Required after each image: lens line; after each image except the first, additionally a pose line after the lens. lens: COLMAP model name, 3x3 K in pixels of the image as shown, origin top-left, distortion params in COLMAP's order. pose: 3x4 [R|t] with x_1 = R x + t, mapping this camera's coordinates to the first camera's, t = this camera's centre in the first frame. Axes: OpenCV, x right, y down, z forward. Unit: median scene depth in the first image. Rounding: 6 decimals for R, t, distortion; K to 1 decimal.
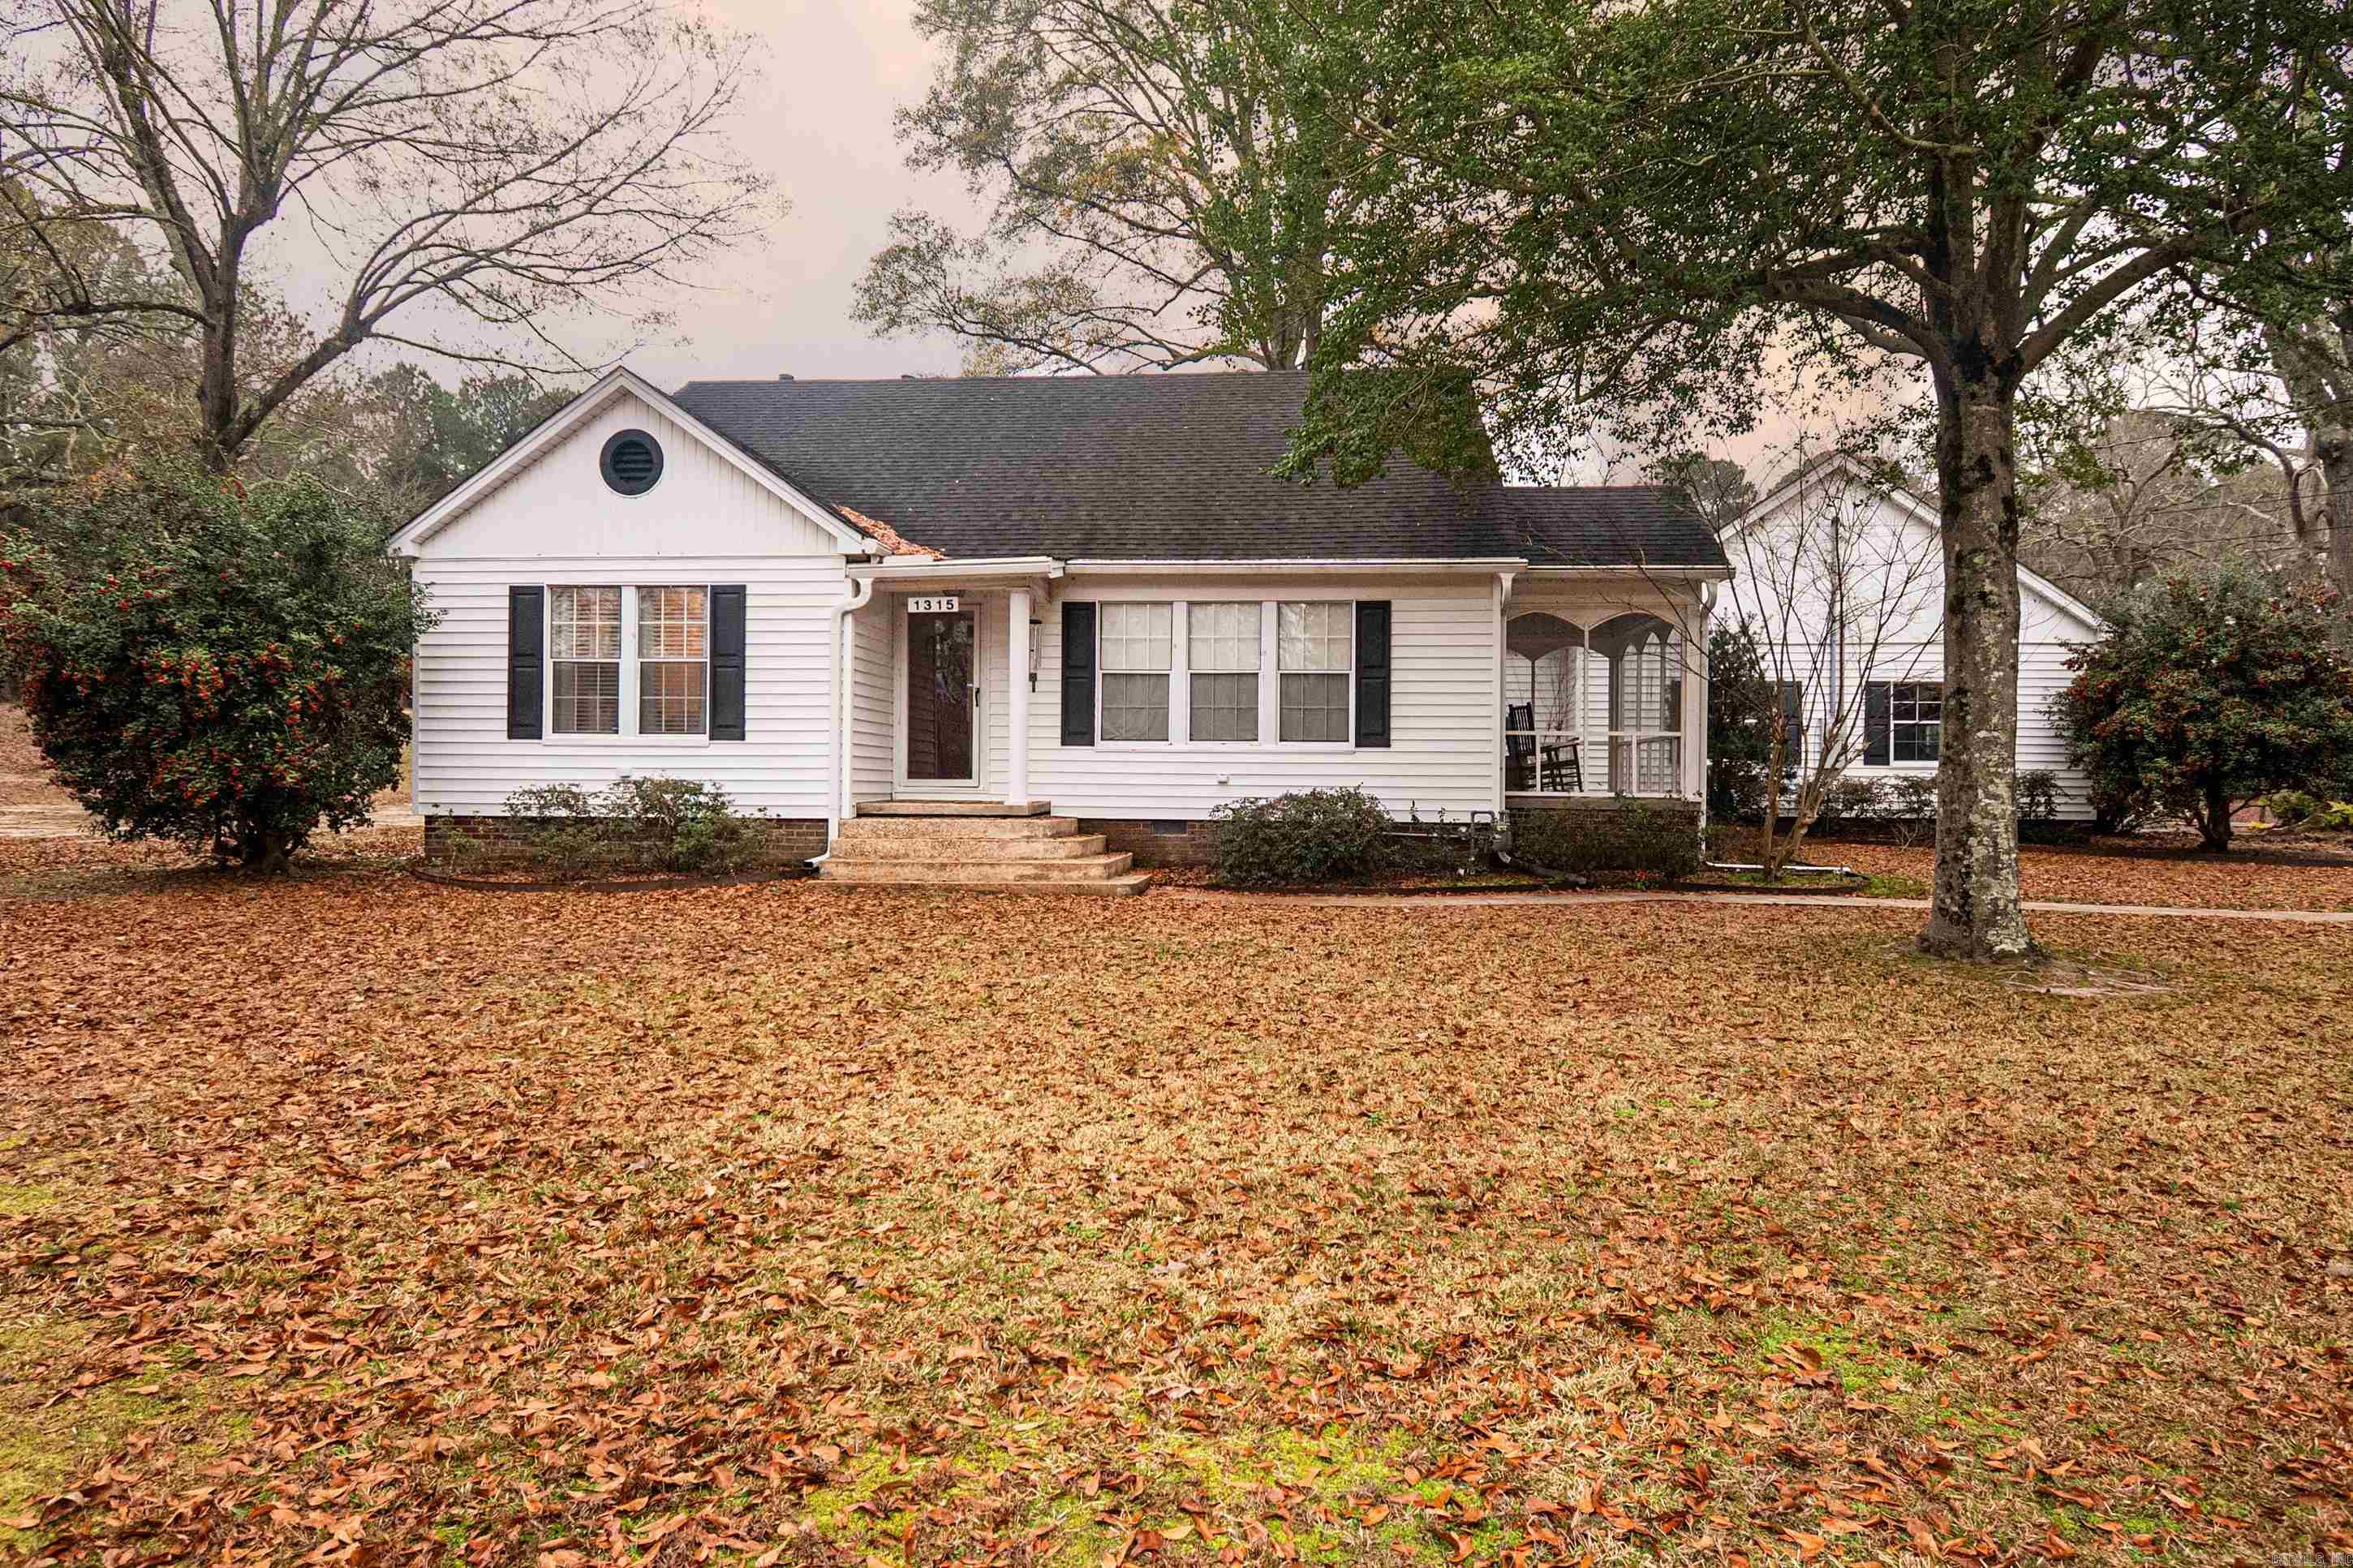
lens RADIAL K [[1390.2, 0, 1177.3], [0, 1390.2, 789.8], [0, 0, 1]] dist [-0.004236, 0.001990]
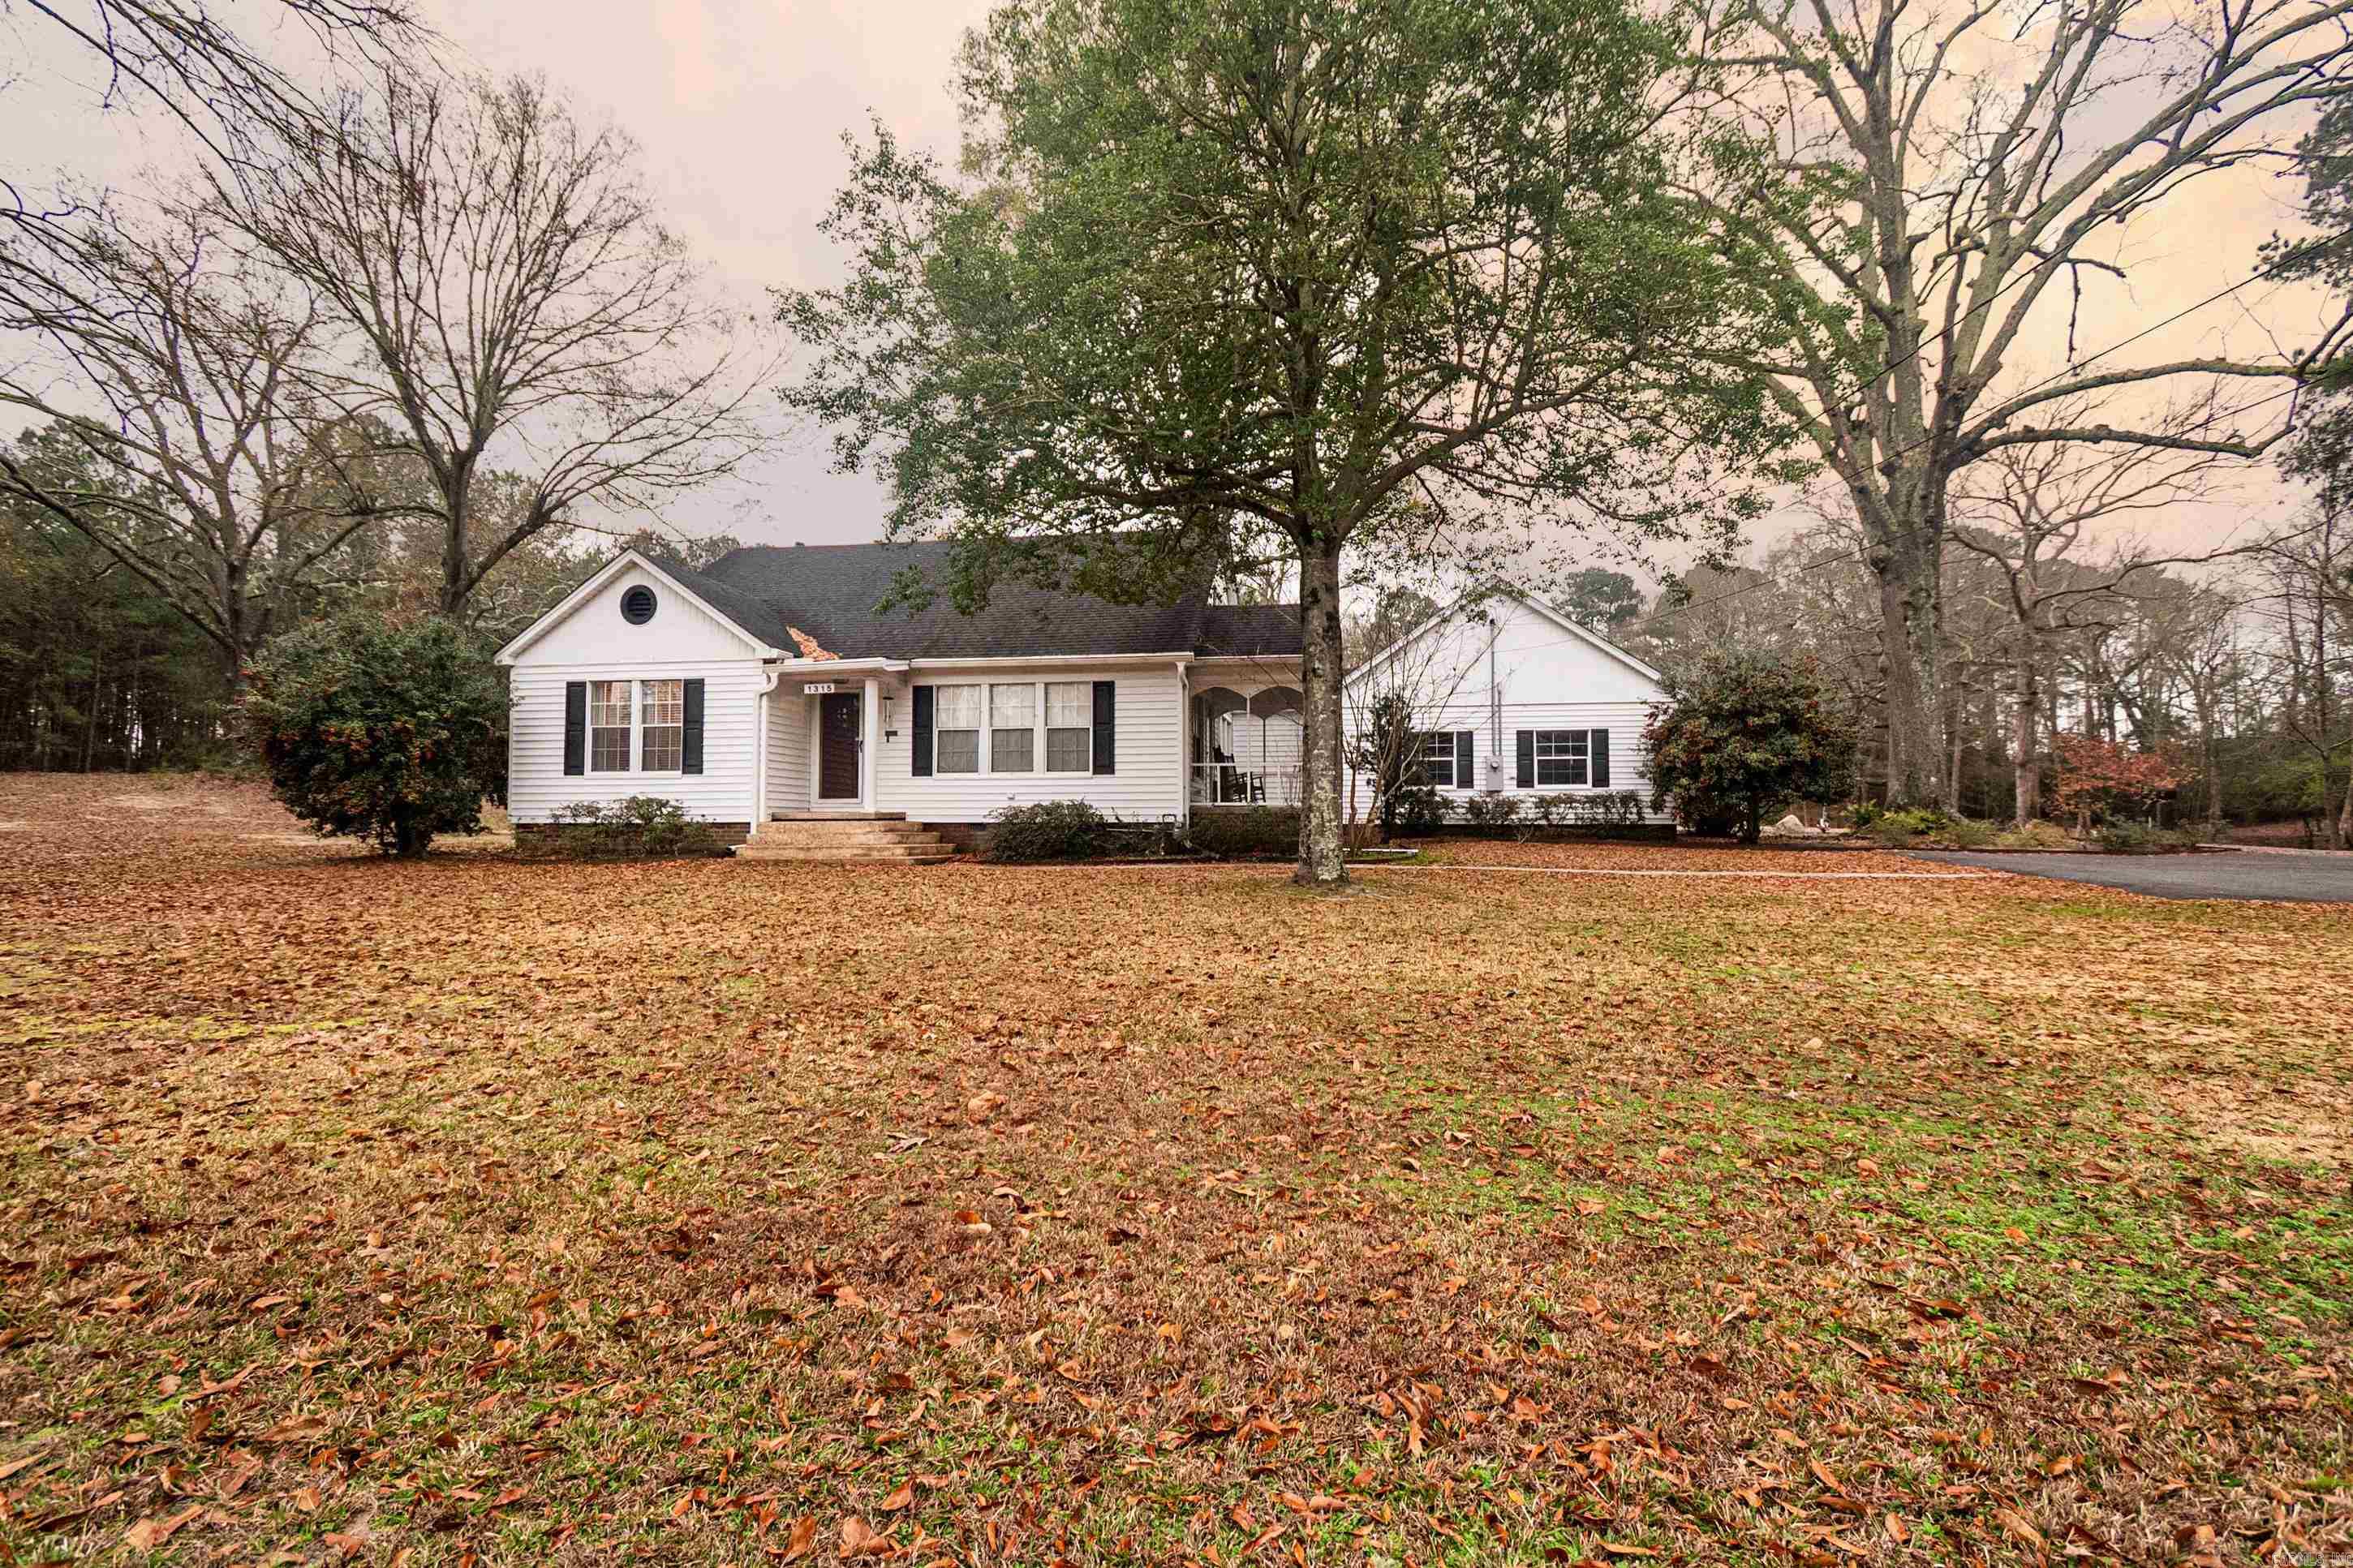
lens RADIAL K [[1051.5, 0, 1173.5], [0, 1051.5, 780.0], [0, 0, 1]] dist [0.004504, -0.002007]
pose [[0.997624, -0.011985, -0.067840, 0.305717], [0.008898, 0.998919, -0.045620, 0.030685], [0.068314, 0.044908, 0.996653, -0.175536]]
